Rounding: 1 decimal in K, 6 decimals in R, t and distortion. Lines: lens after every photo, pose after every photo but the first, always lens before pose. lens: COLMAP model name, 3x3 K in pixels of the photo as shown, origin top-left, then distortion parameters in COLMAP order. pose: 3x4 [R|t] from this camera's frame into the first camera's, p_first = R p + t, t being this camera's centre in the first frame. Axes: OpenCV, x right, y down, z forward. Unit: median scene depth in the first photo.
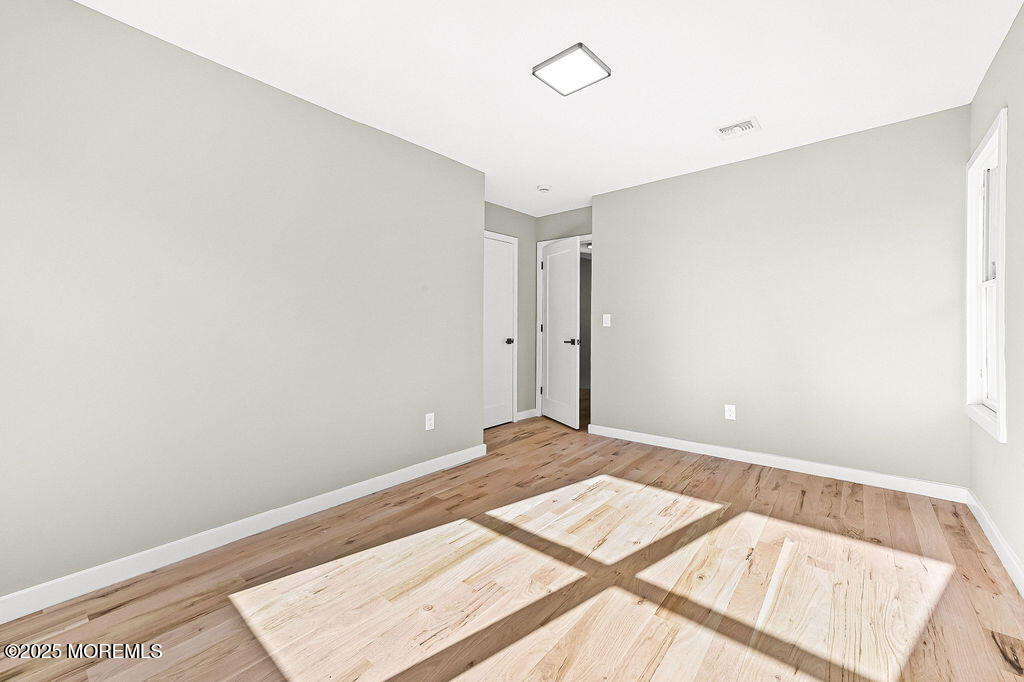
lens RADIAL K [[424.7, 0, 509.6], [0, 424.7, 323.8], [0, 0, 1]] dist [0.001203, -0.000071]
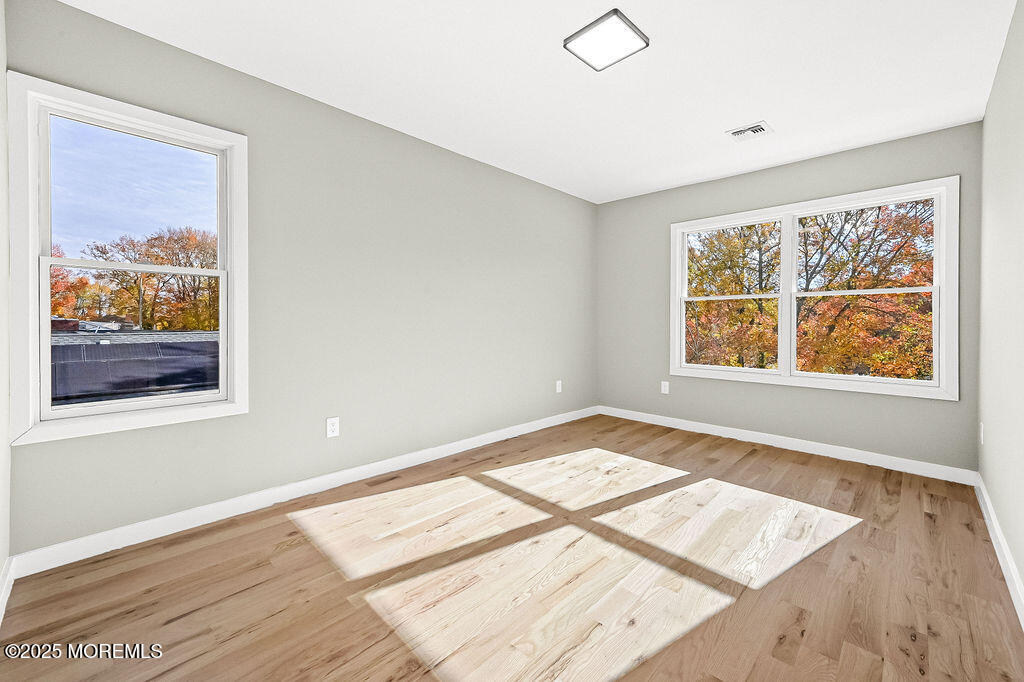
lens RADIAL K [[424.7, 0, 509.6], [0, 424.7, 323.8], [0, 0, 1]] dist [0.001203, -0.000071]
pose [[-0.996743, -0.002015, 0.080614, 0.293506], [-0.001174, 0.999944, 0.010474, 0.008516], [-0.080631, 0.010345, -0.996690, 2.061040]]
